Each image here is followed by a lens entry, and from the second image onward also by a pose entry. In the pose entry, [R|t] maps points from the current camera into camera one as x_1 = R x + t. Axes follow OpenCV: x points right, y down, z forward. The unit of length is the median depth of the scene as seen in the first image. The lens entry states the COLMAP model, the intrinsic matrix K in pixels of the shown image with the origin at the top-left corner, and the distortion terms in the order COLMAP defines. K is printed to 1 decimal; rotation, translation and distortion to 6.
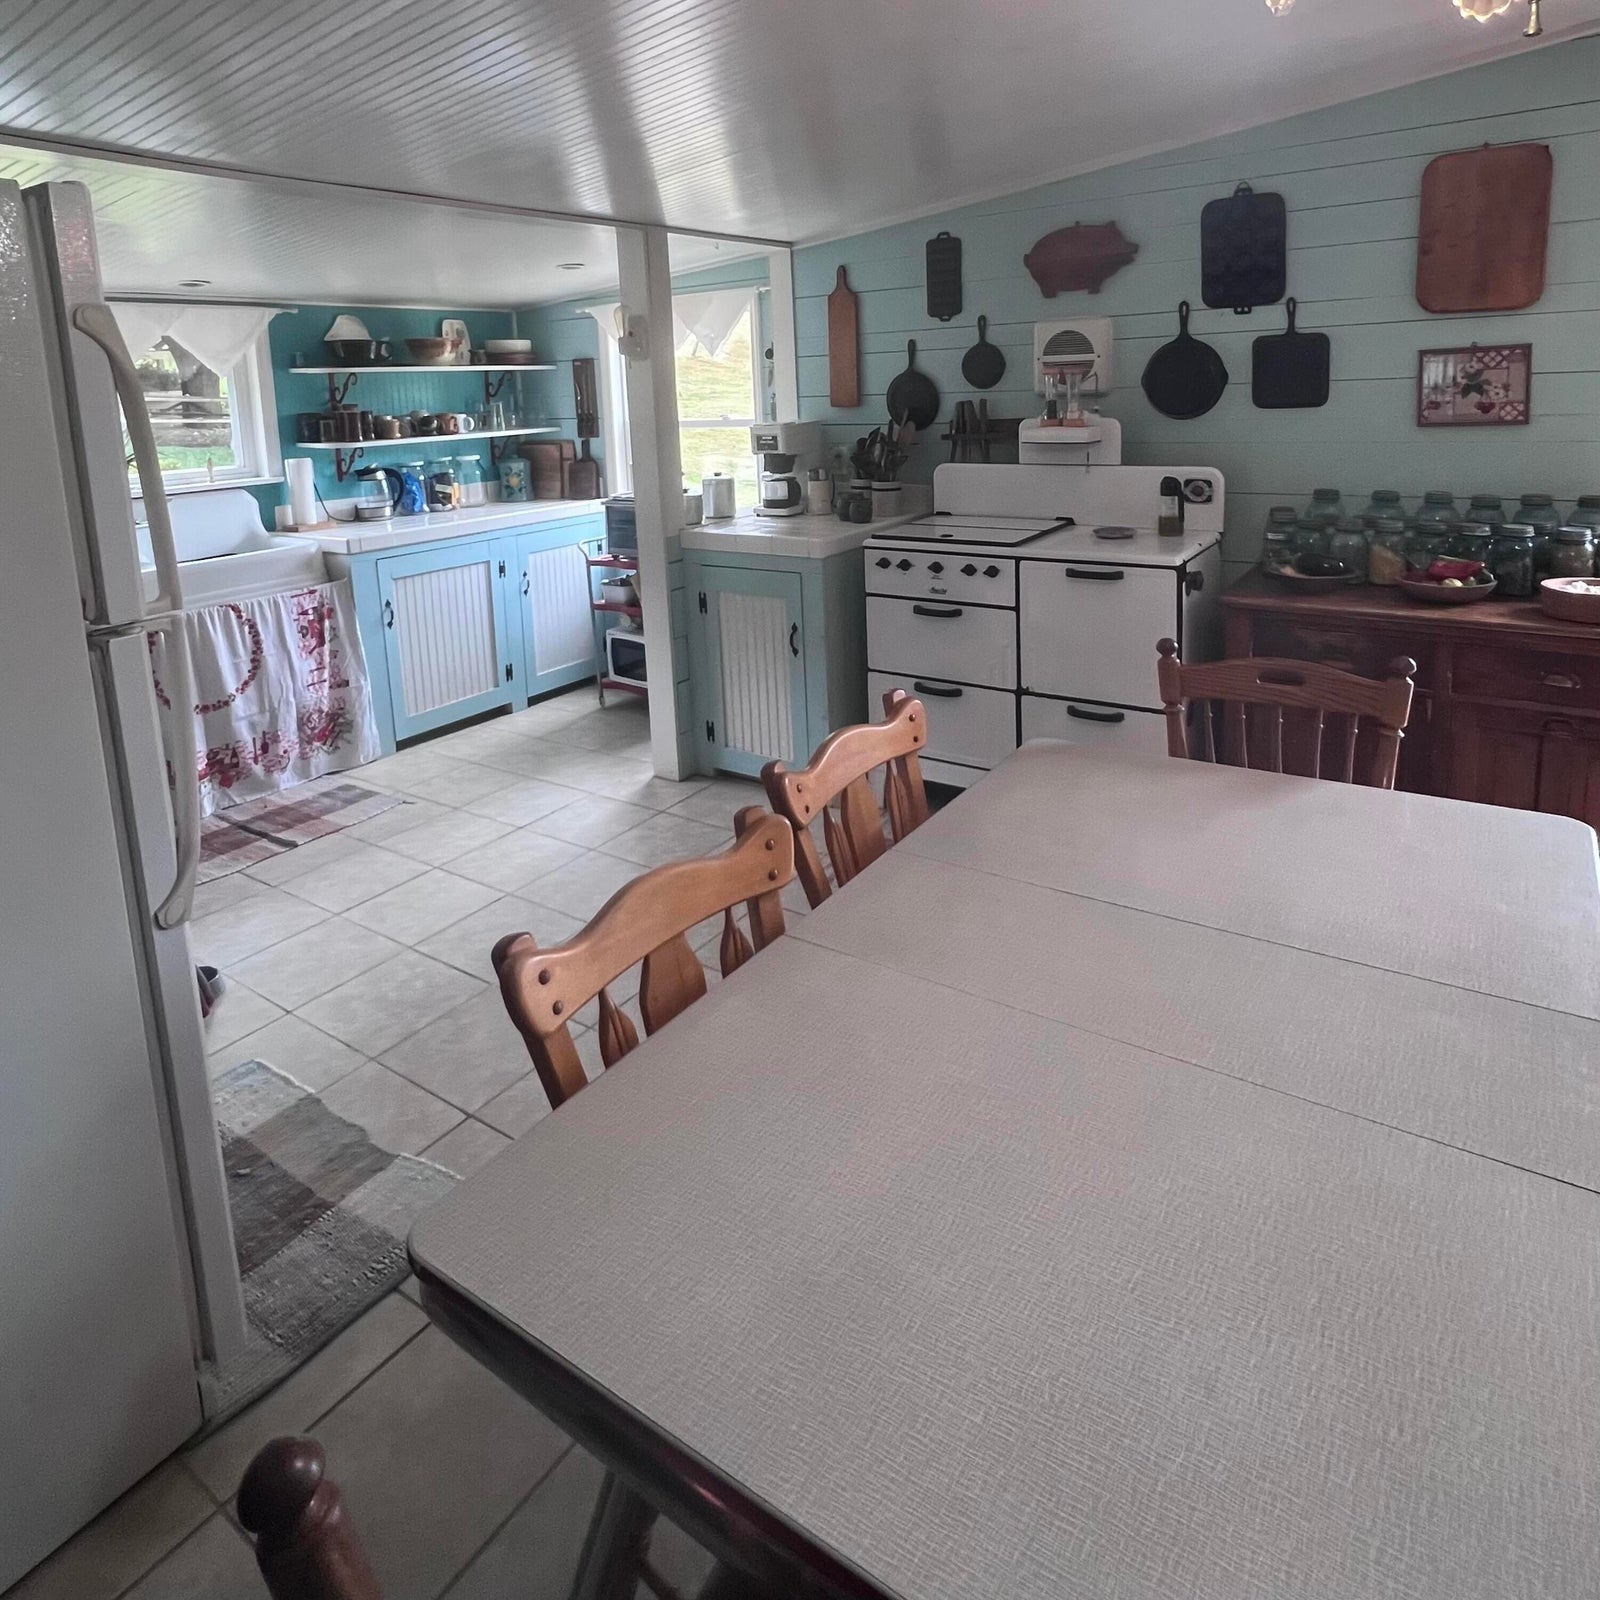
lens RADIAL K [[1040.2, 0, 793.0], [0, 1040.2, 530.4], [0, 0, 1]] dist [0.001262, 0.002941]
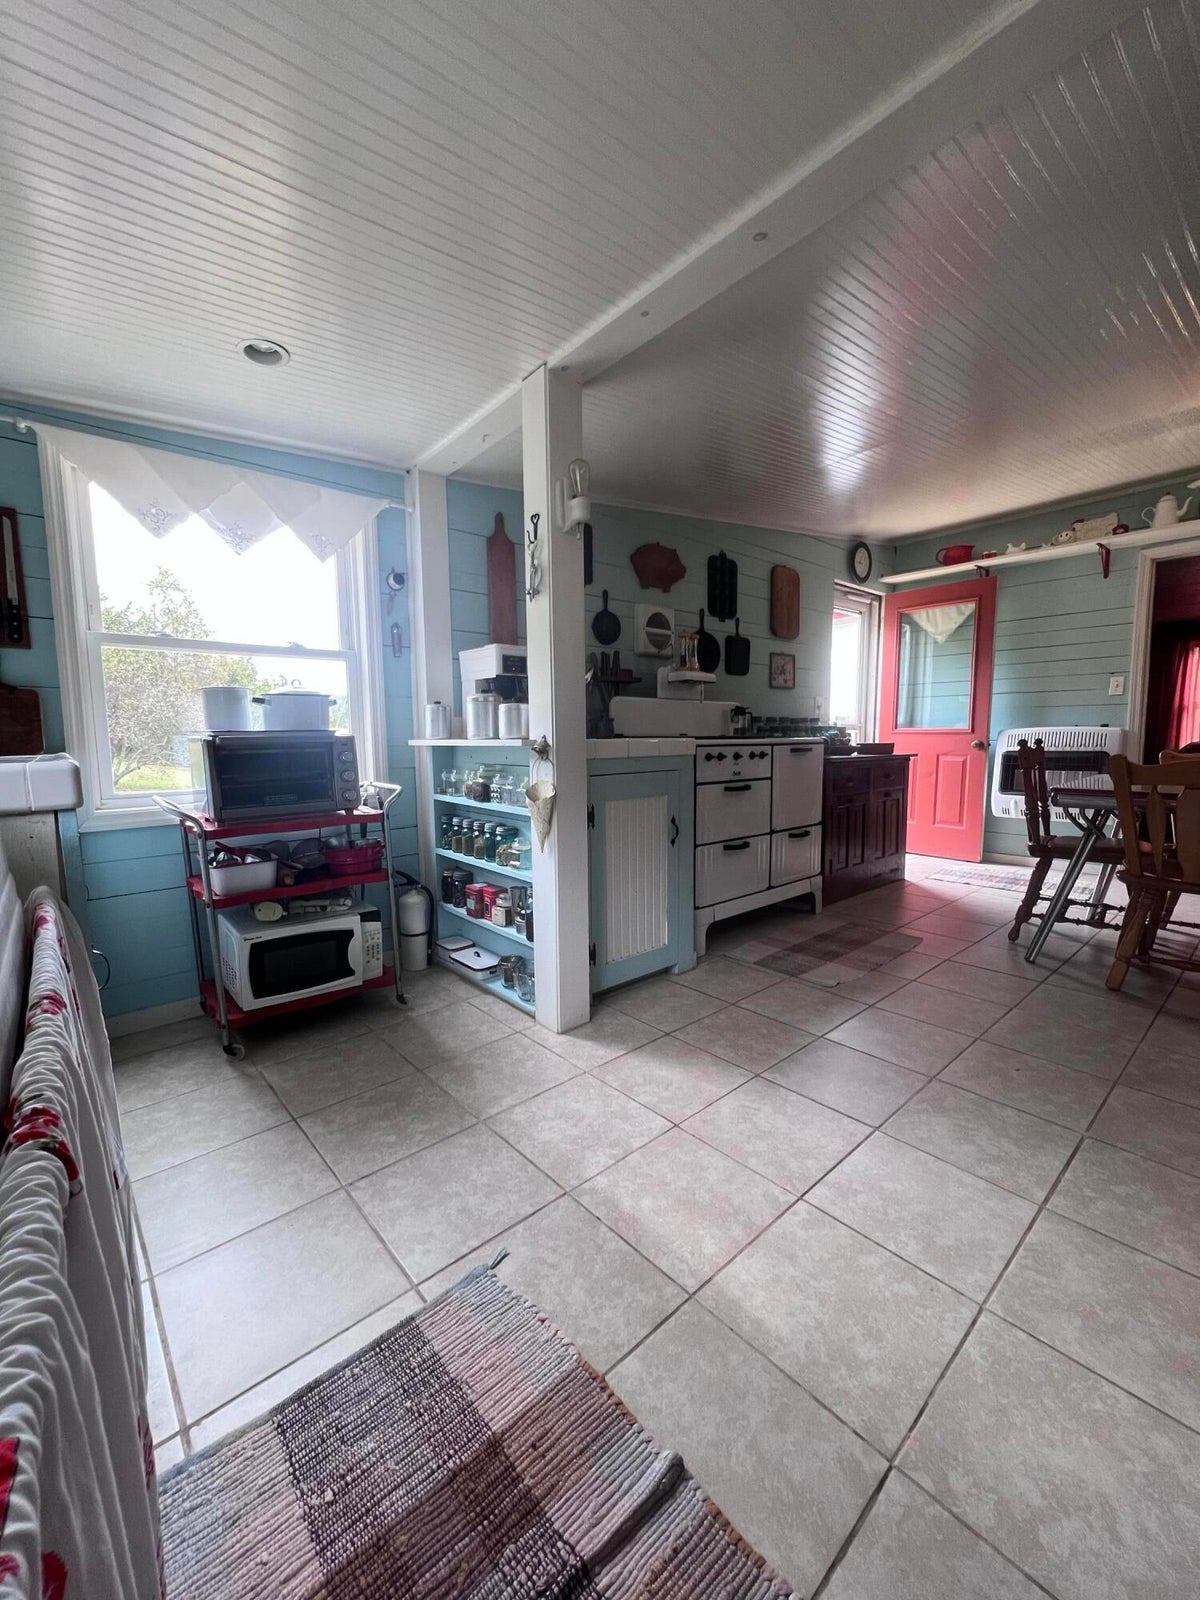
lens RADIAL K [[640.0, 0, 600.0], [0, 640.0, 800.0], [0, 0, 1]] dist [0.001735, 0.000295]
pose [[0.241630, -0.054698, 0.968826, -0.581503], [0.138351, 0.990152, 0.021397, 0.039548], [-0.960455, 0.128868, 0.246818, 0.767722]]
